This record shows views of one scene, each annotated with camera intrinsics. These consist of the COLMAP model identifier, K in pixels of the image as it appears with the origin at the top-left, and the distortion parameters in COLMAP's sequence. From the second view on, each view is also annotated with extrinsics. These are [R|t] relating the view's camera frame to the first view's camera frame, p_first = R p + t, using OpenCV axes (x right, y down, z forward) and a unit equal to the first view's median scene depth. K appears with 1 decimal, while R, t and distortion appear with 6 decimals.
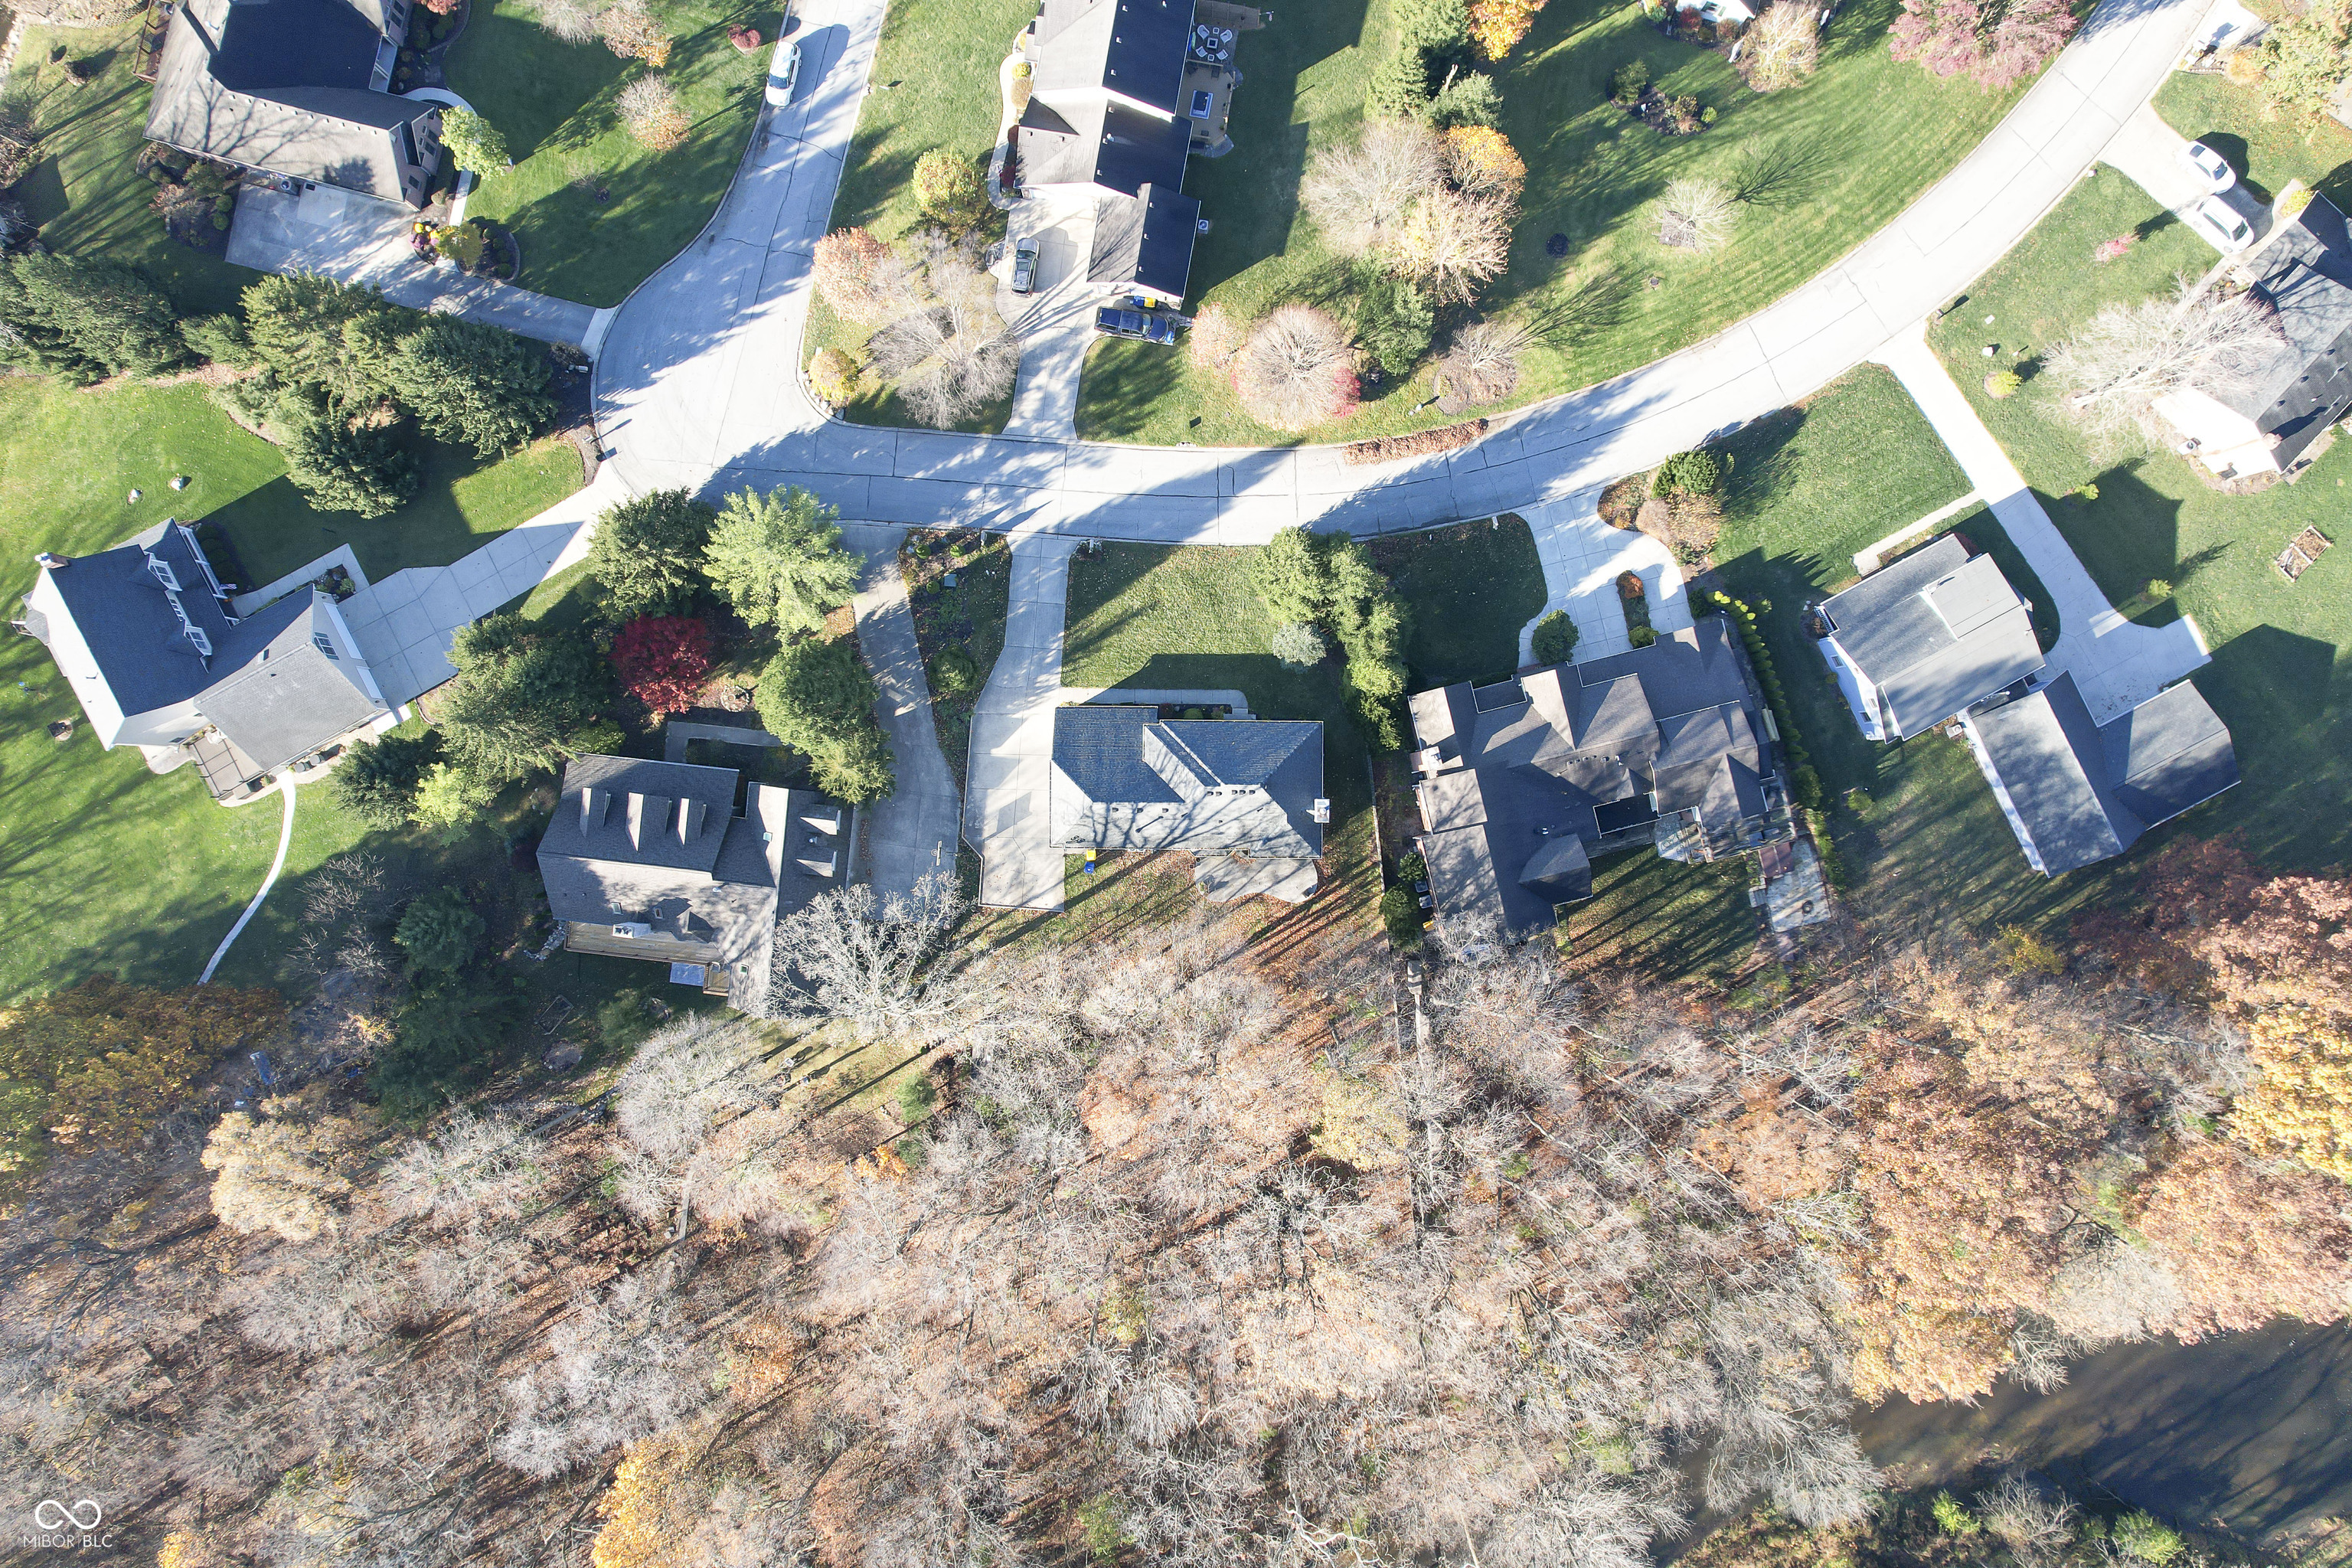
lens RADIAL K [[1531.9, 0, 1176.0], [0, 1531.9, 784.0], [0, 0, 1]] dist [-0.082191, 0.068066]
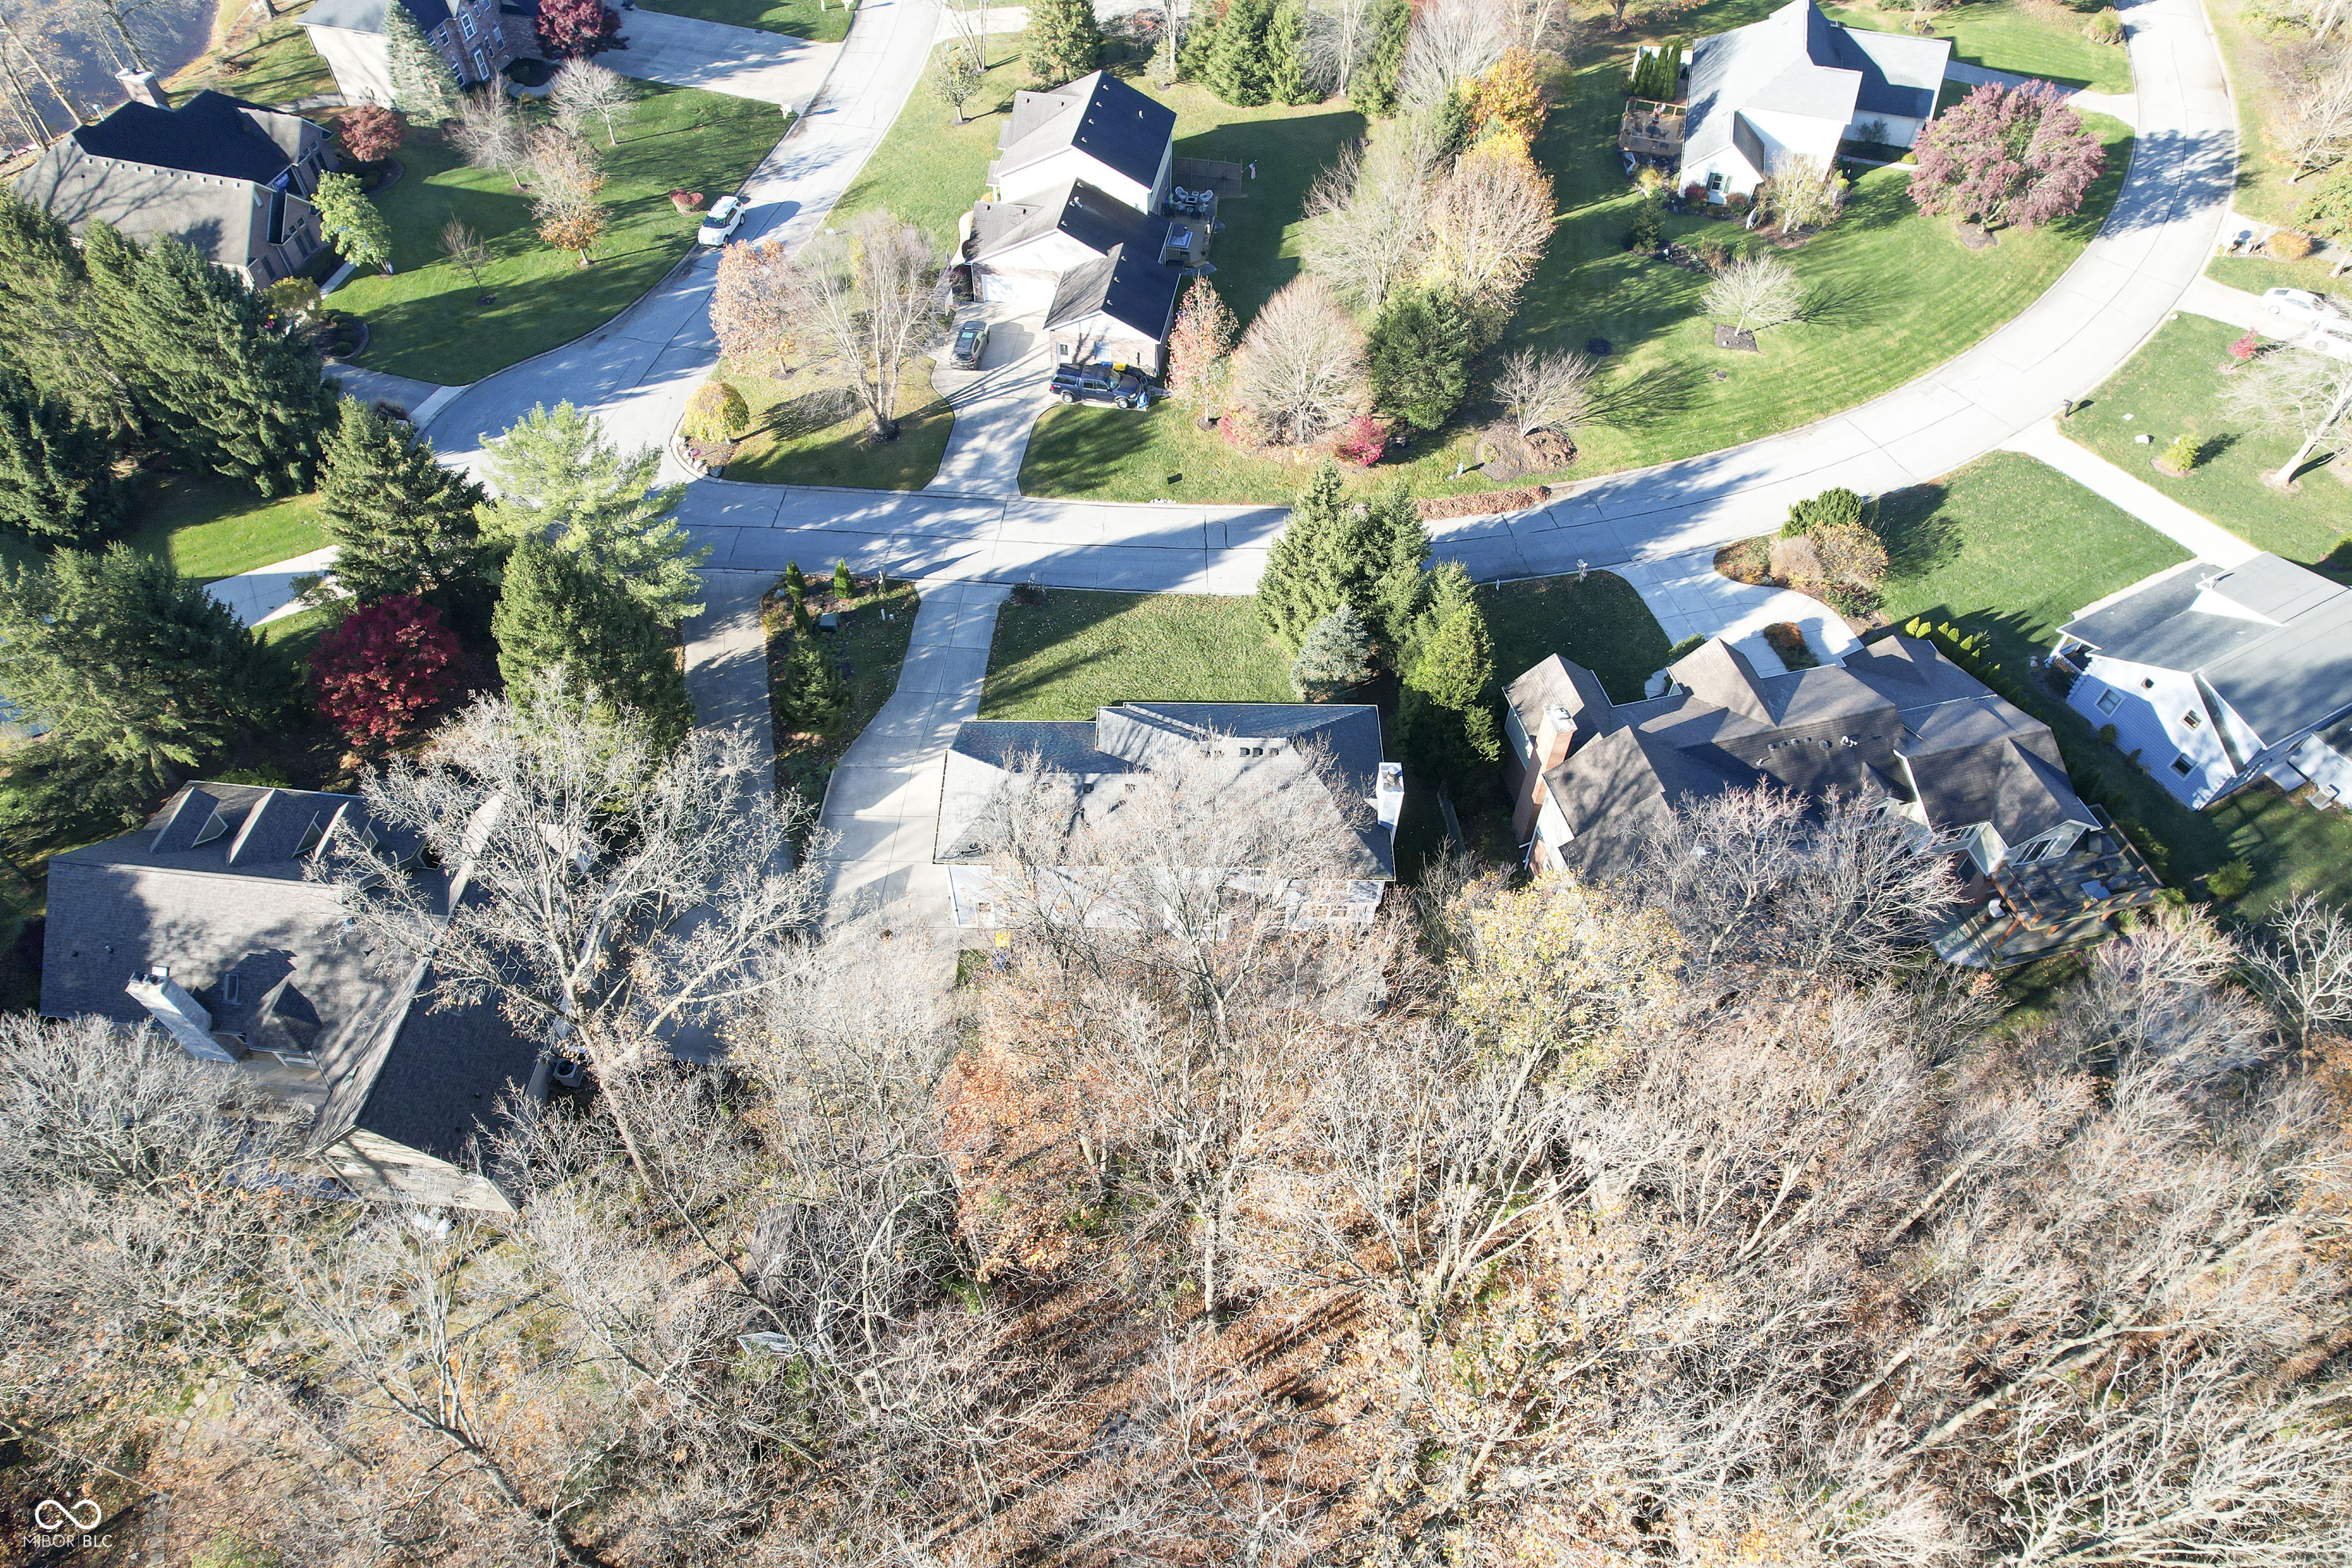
lens RADIAL K [[1506.2, 0, 1171.6], [0, 1506.2, 812.1], [0, 0, 1]] dist [-0.080468, 0.062948]
pose [[0.999646, 0.012900, 0.023269, -0.004359], [0.004169, 0.787835, -0.615873, 0.363806], [-0.026277, 0.615752, 0.787502, 0.505906]]
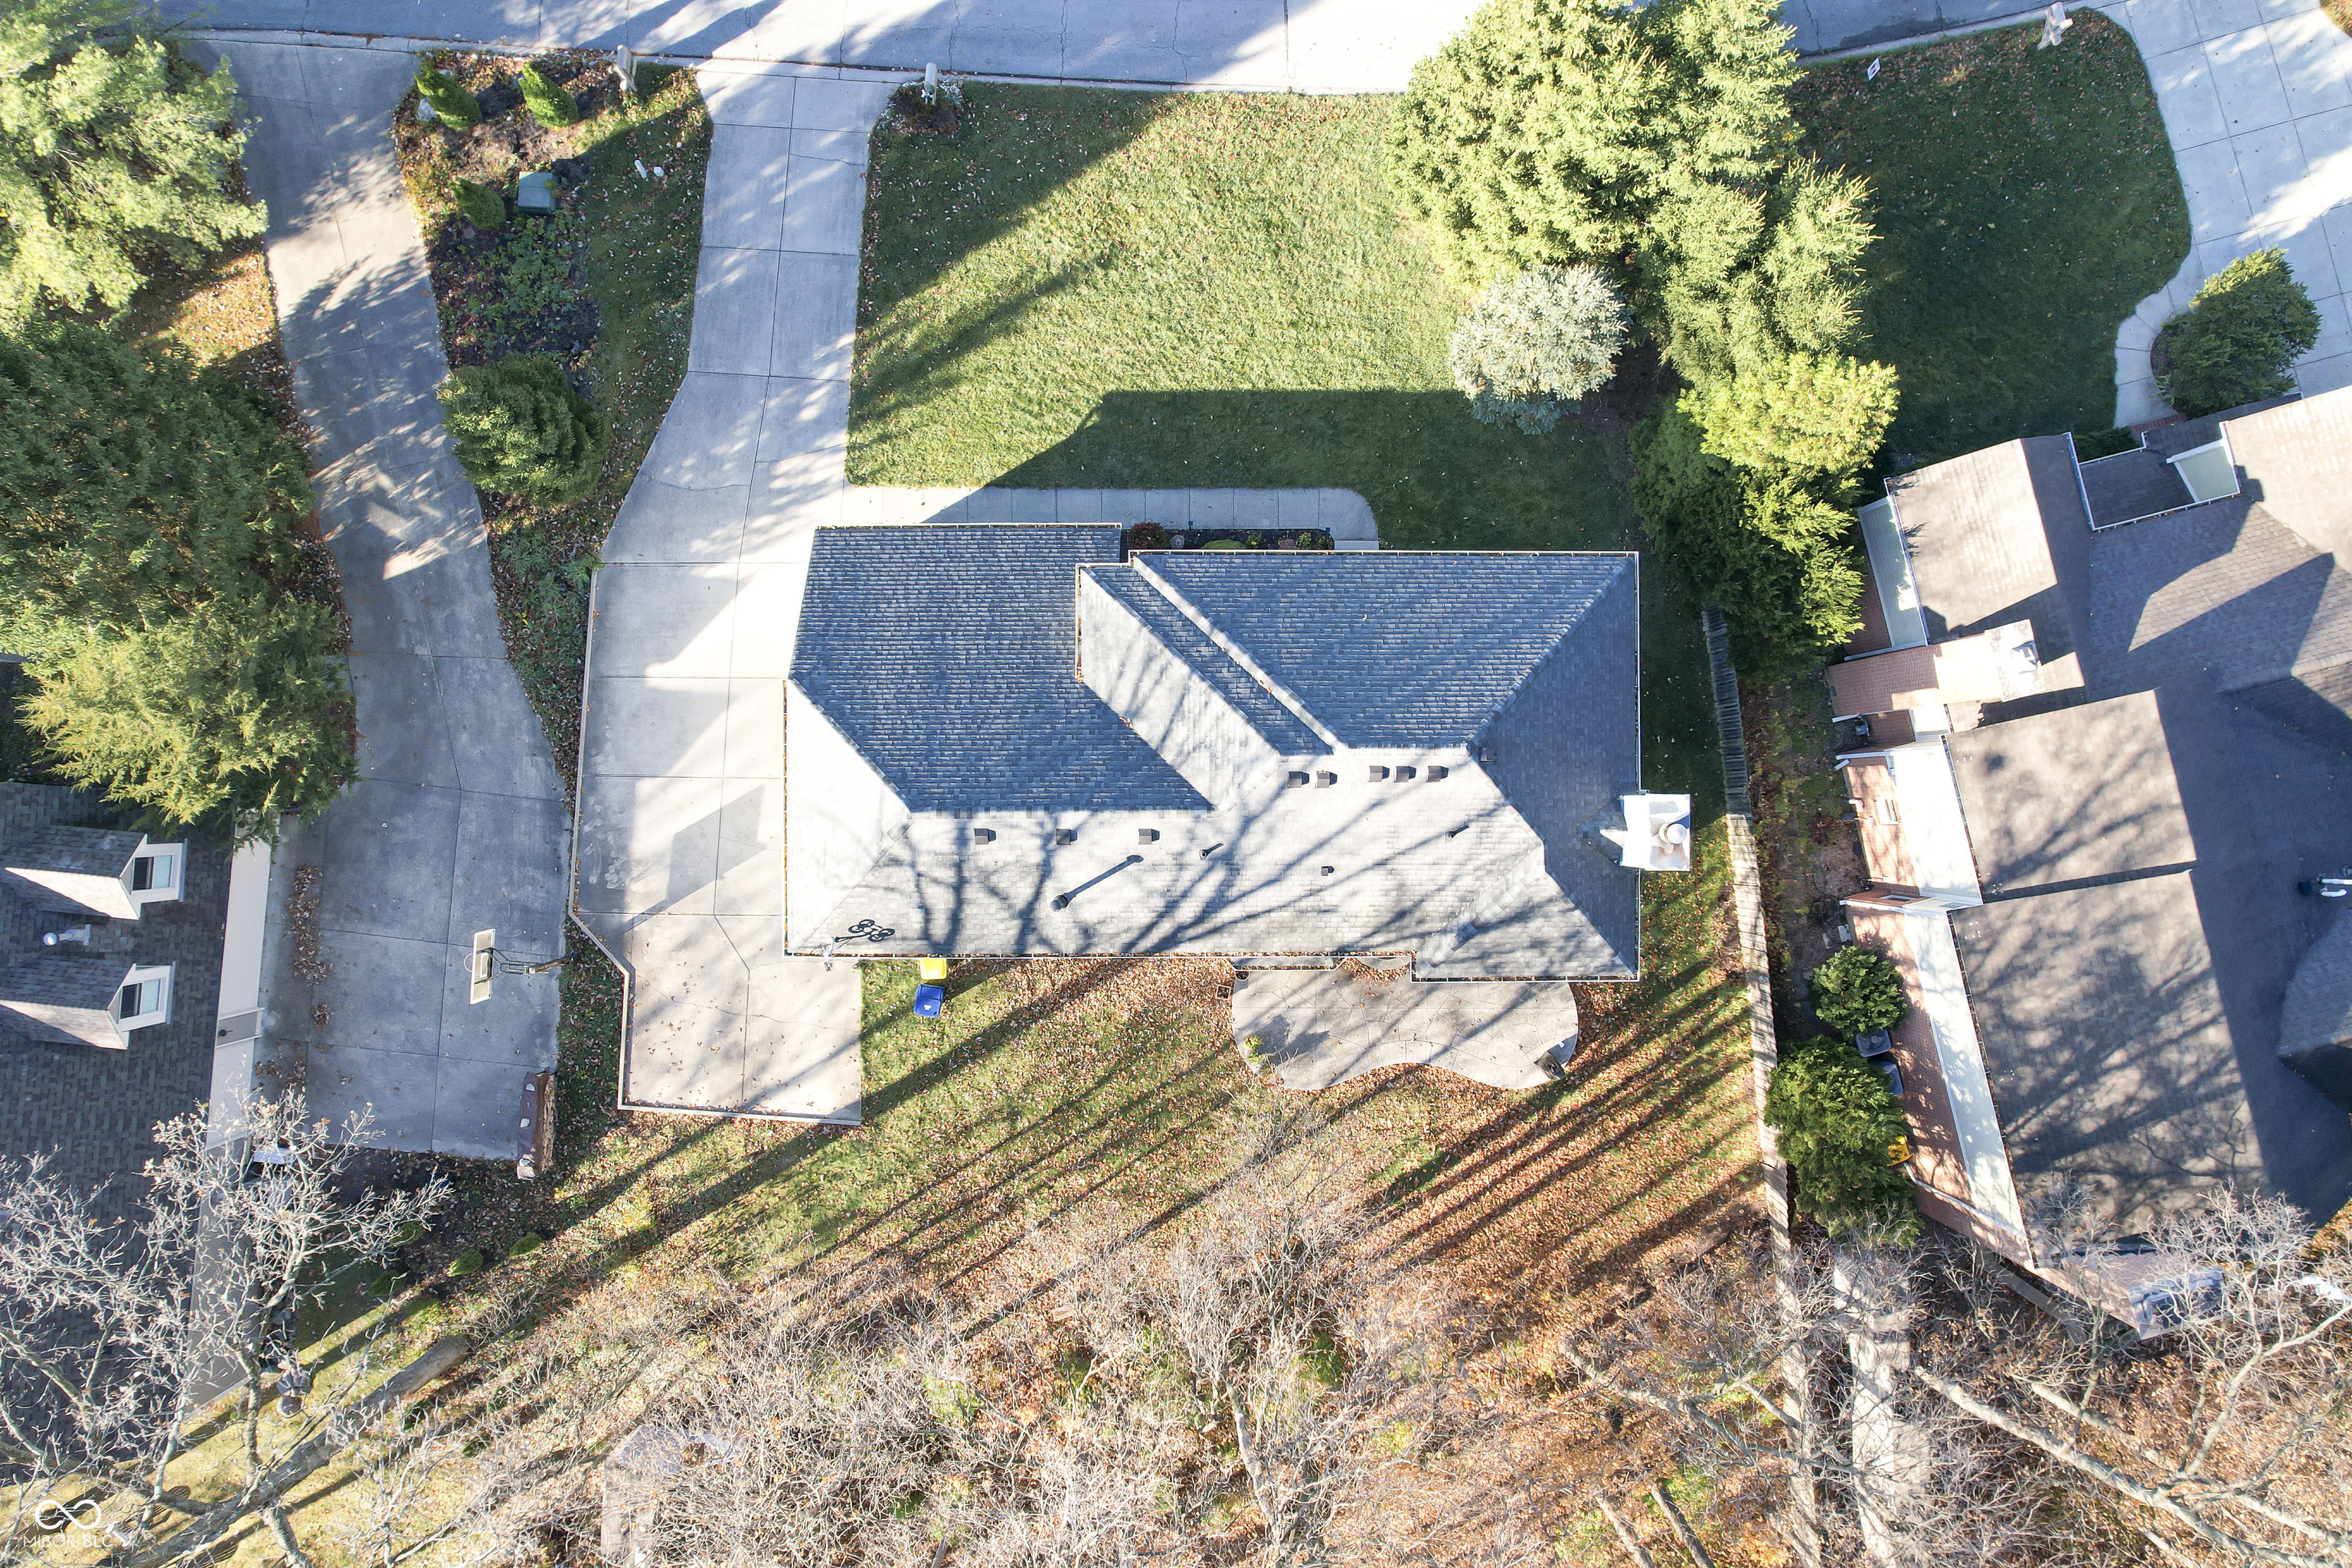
lens RADIAL K [[1531.9, 0, 1176.0], [0, 1531.9, 784.0], [0, 0, 1]] dist [-0.082191, 0.068066]
pose [[0.999668, -0.010195, 0.023668, -0.008336], [0.010468, 0.999880, -0.011420, 0.009597], [-0.023548, 0.011664, 0.999655, 0.650534]]
